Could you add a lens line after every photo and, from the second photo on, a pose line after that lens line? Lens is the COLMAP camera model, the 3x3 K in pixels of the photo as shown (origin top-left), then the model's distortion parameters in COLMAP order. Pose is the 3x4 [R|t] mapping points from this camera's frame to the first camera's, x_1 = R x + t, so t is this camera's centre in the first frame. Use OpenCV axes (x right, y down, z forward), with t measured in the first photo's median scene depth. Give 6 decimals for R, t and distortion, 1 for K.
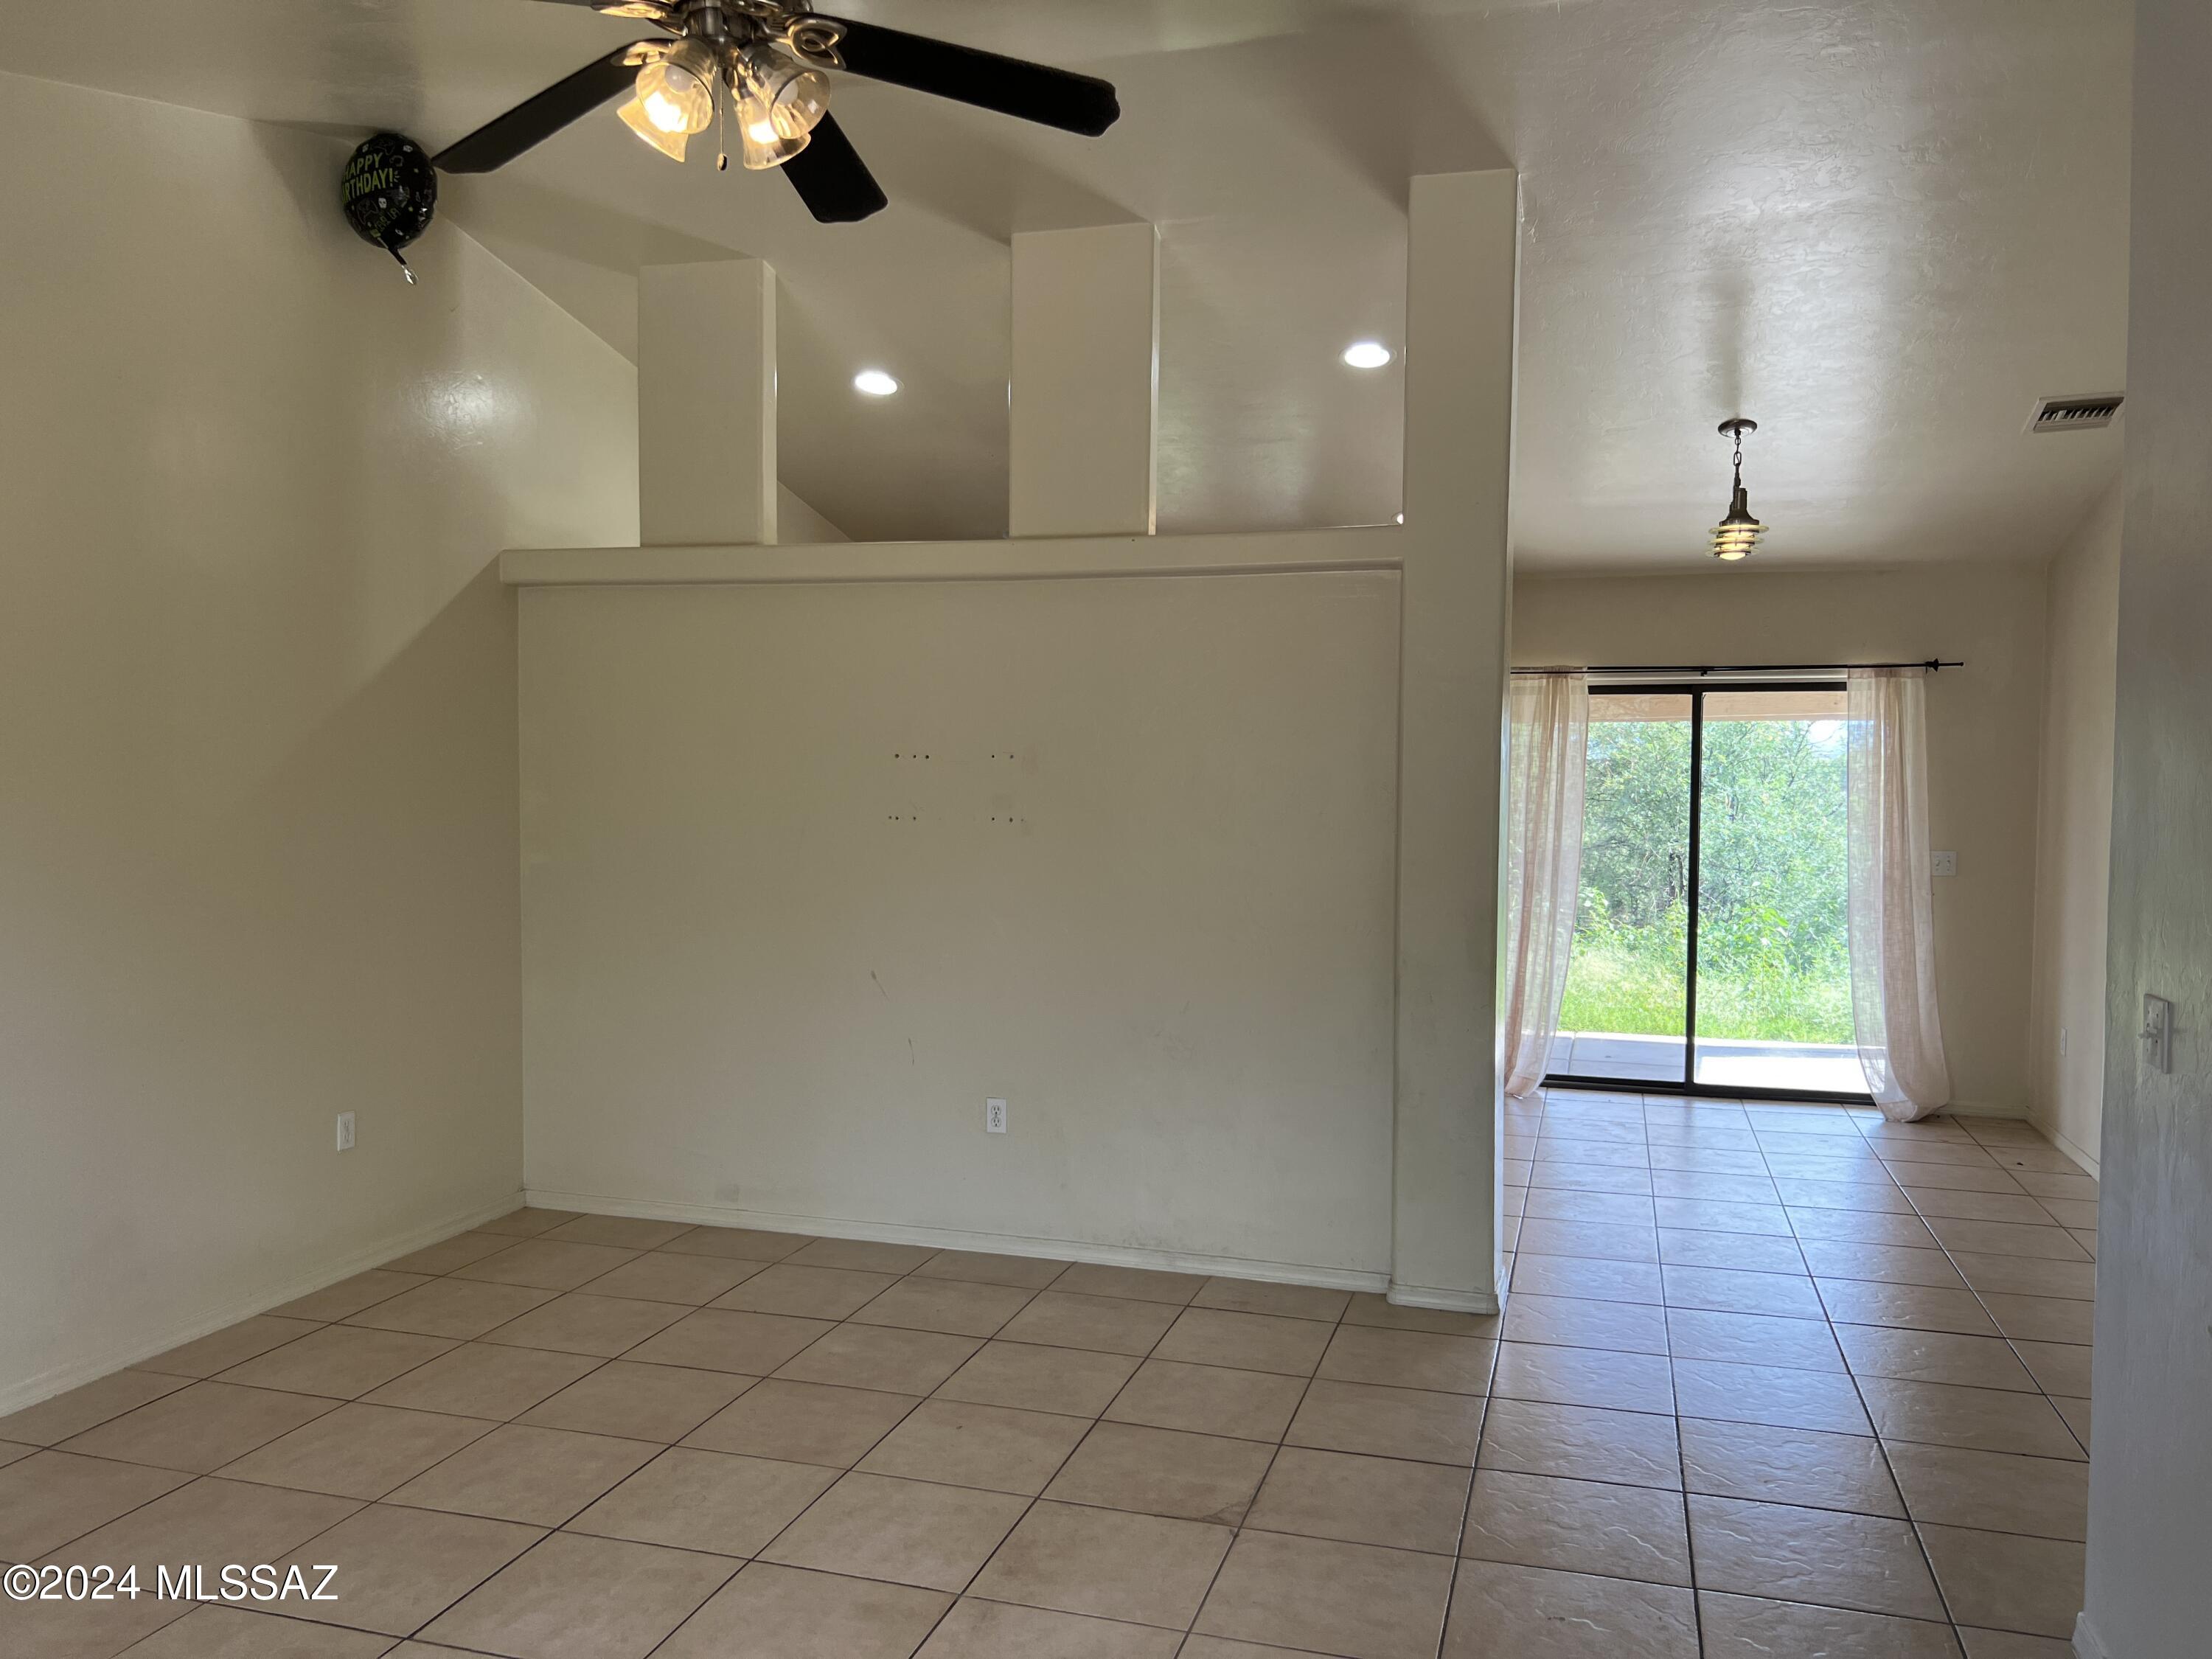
lens RADIAL K [[1616.6, 0, 1106.0], [0, 1616.6, 829.5], [0, 0, 1]] dist [0.005326, 0.000686]
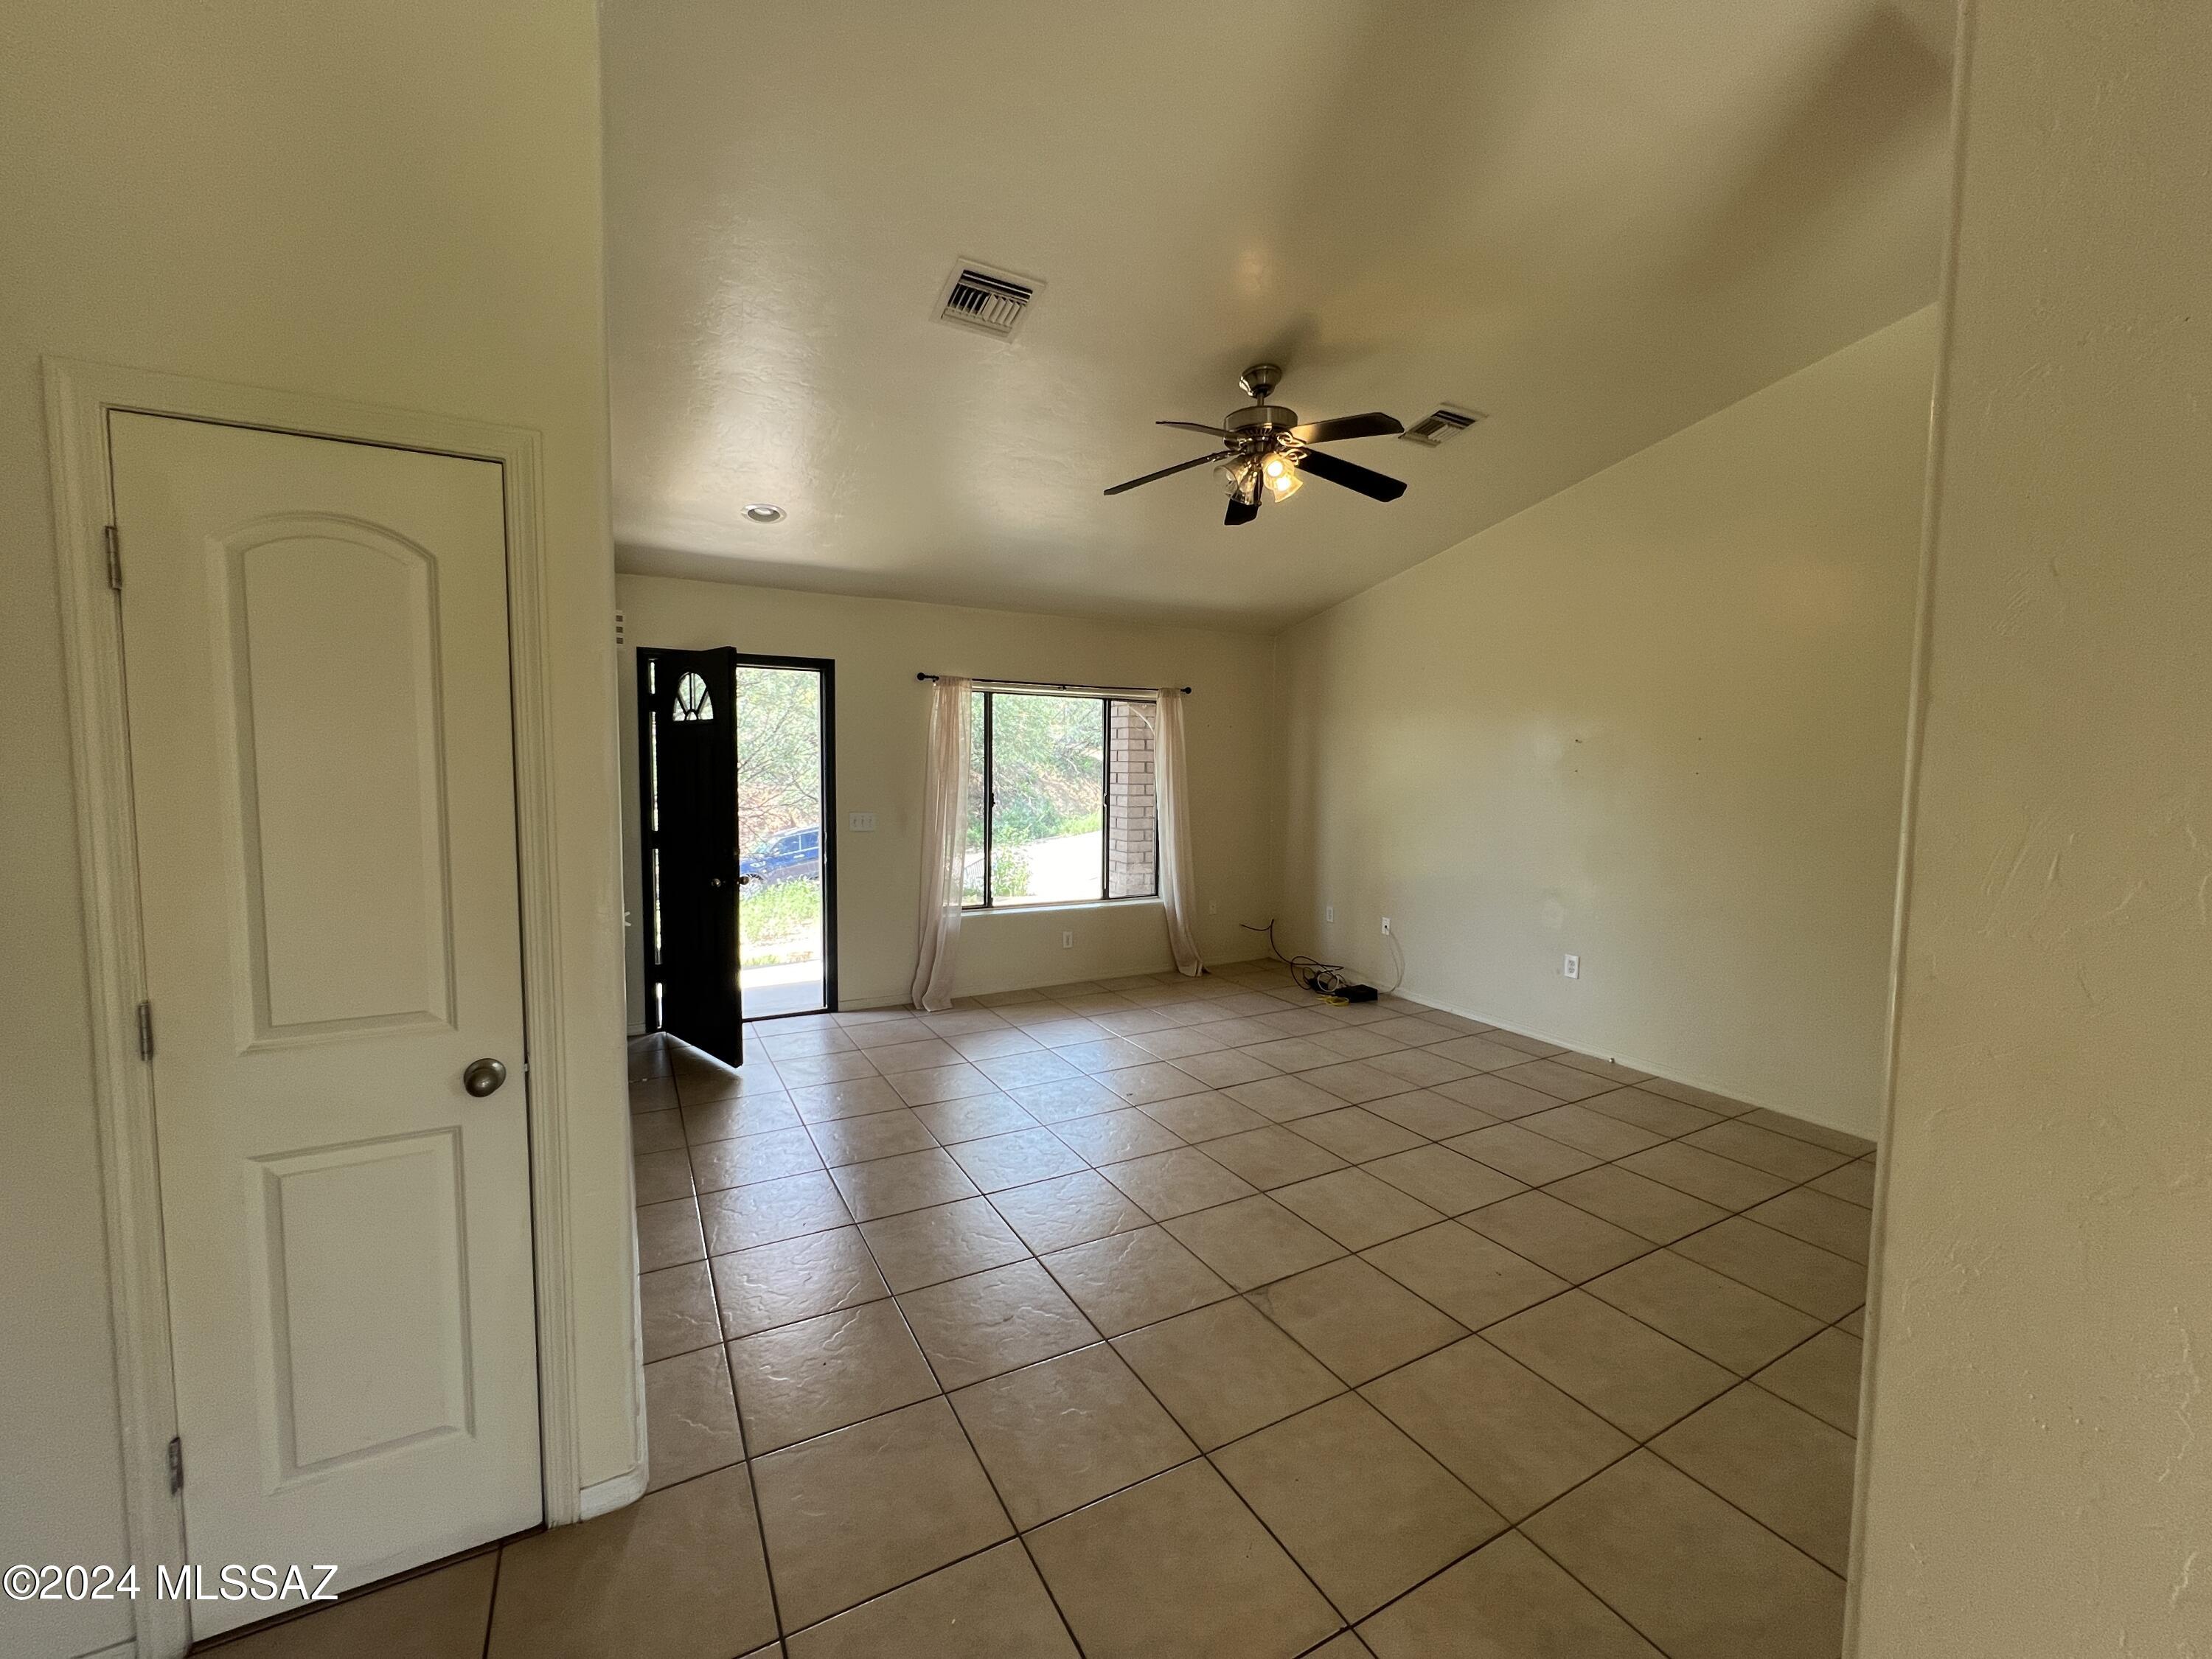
lens RADIAL K [[888.7, 0, 1106.0], [0, 888.7, 829.5], [0, 0, 1]] dist [0.000353, -0.000045]
pose [[-0.695741, 0.040202, -0.717167, 0.477352], [-0.028014, 0.996154, 0.083018, -0.024998], [0.717746, 0.077850, -0.691939, 0.958806]]
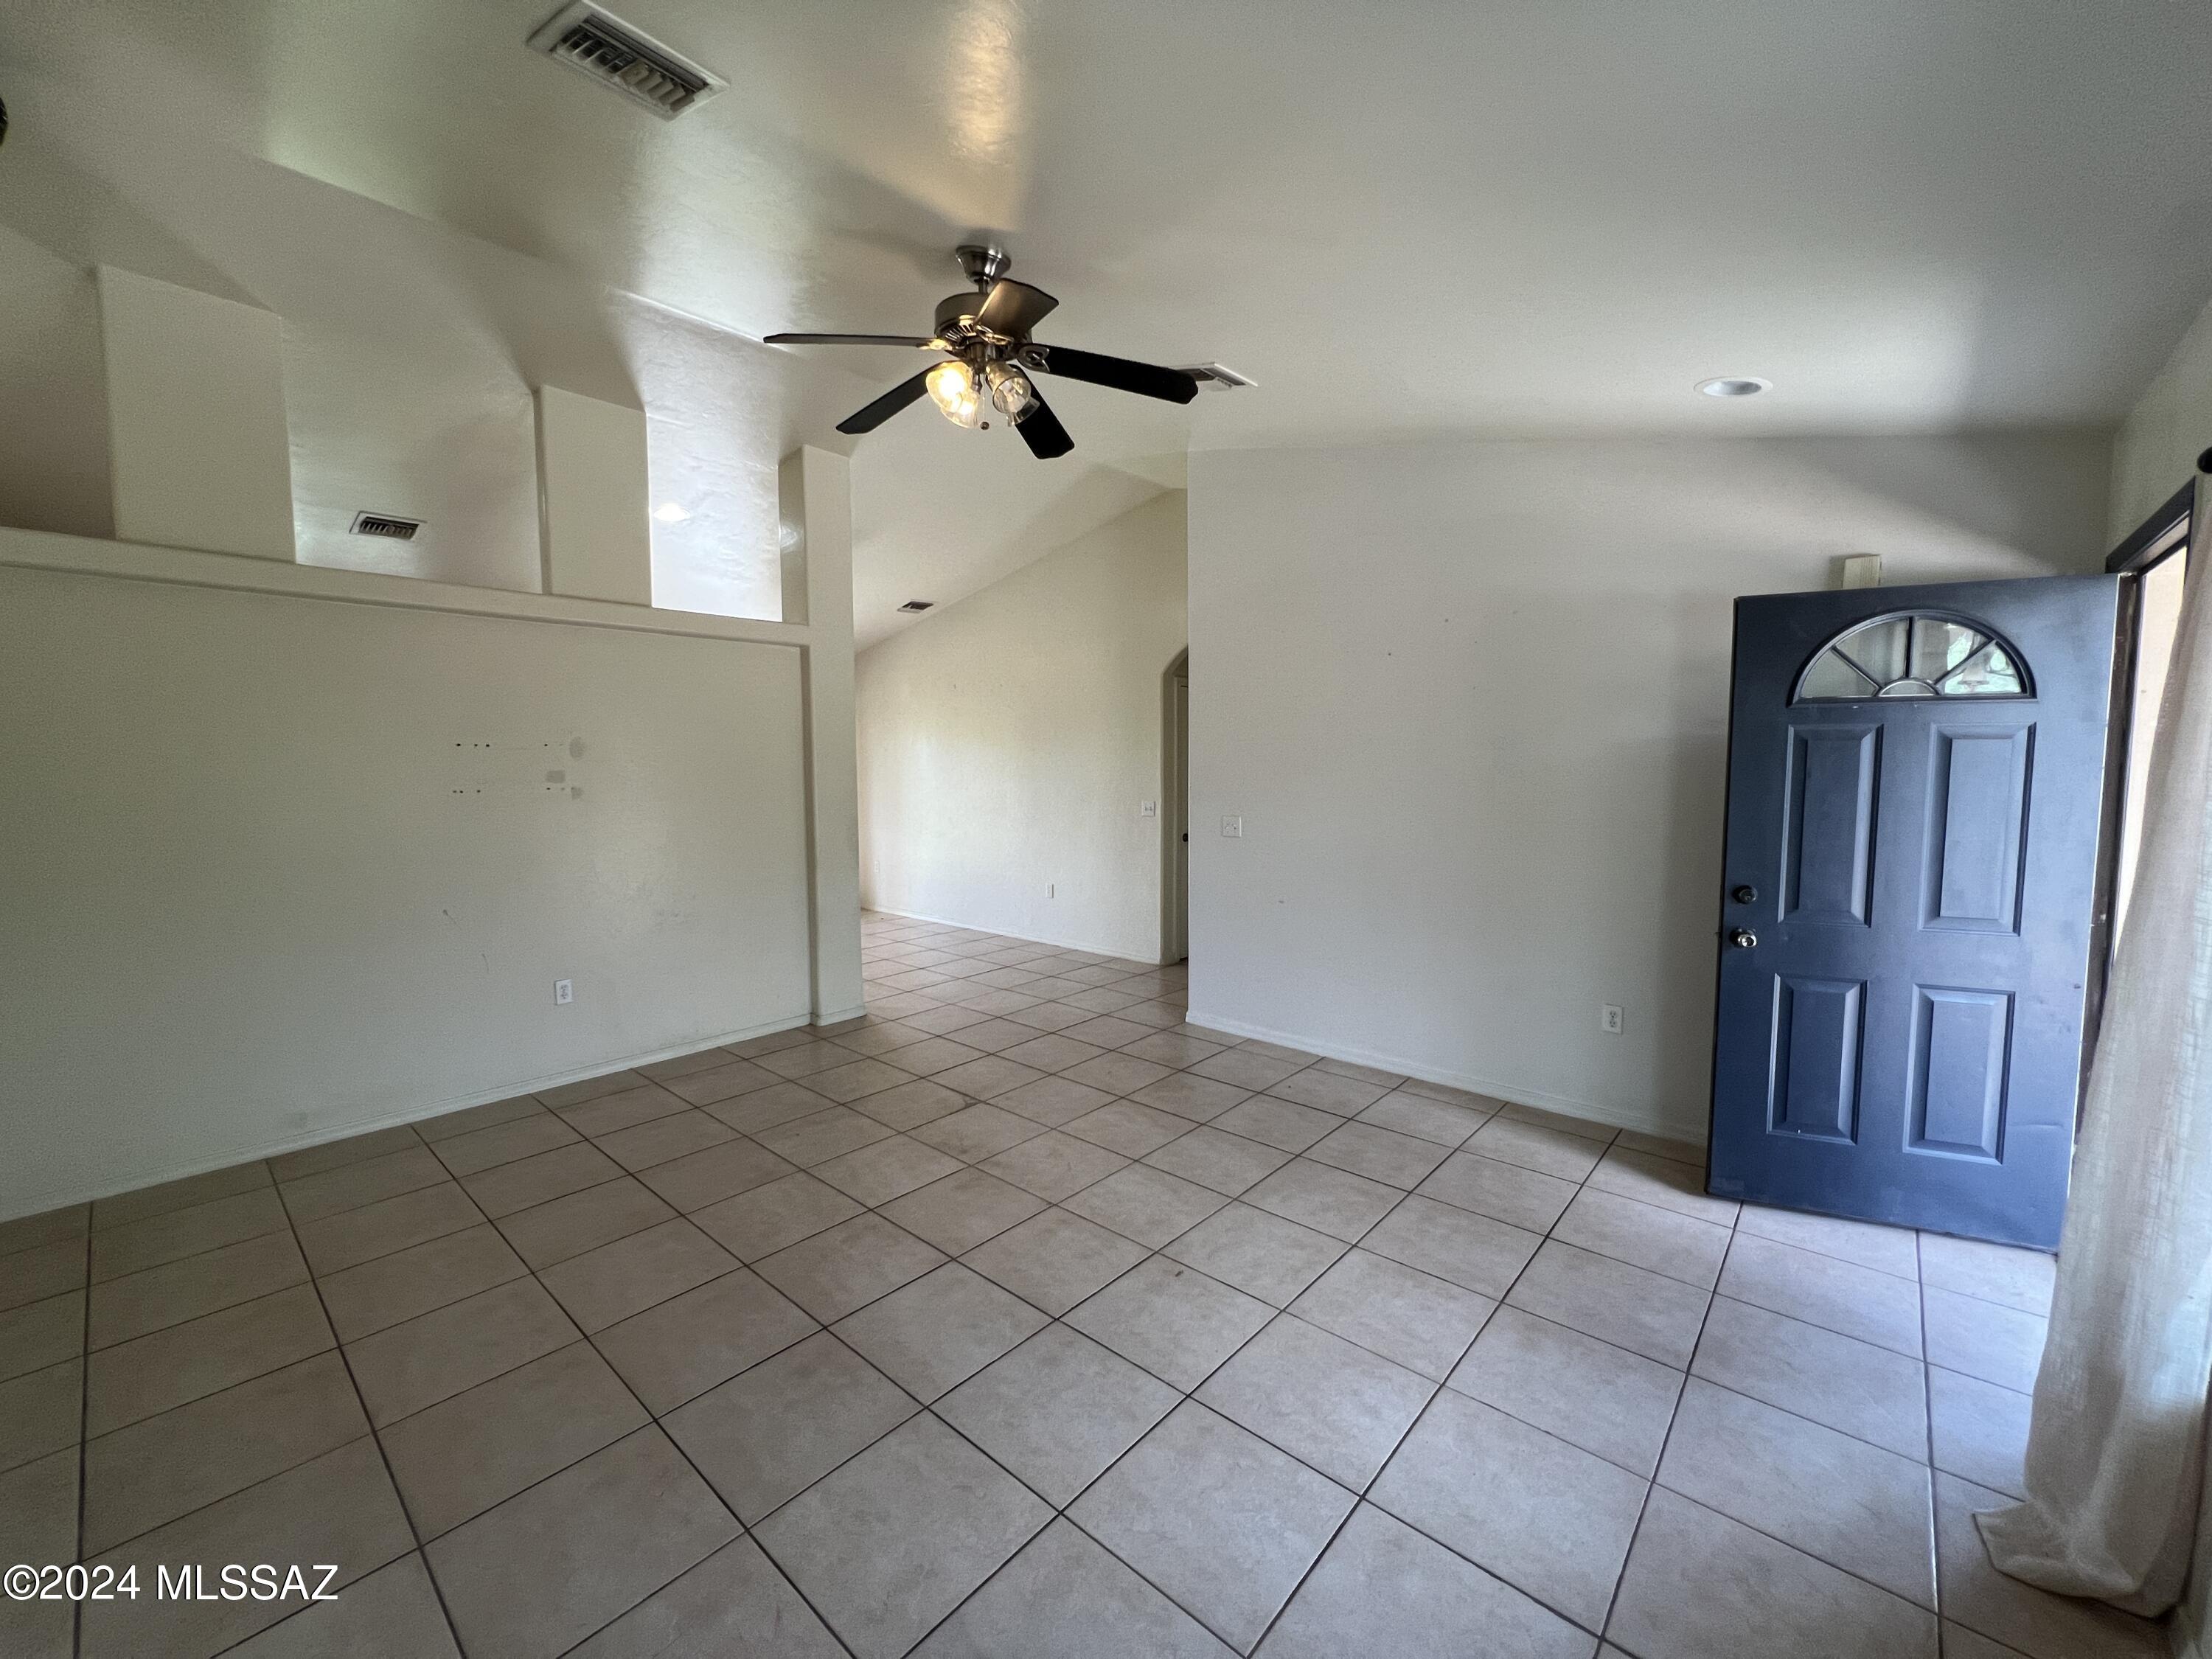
lens RADIAL K [[888.7, 0, 1106.0], [0, 888.7, 829.5], [0, 0, 1]] dist [0.000353, -0.000045]
pose [[0.415557, -0.083809, 0.905698, -0.620514], [0.025654, 0.996430, 0.080435, -0.024178], [-0.909205, -0.010191, 0.416223, 0.229604]]
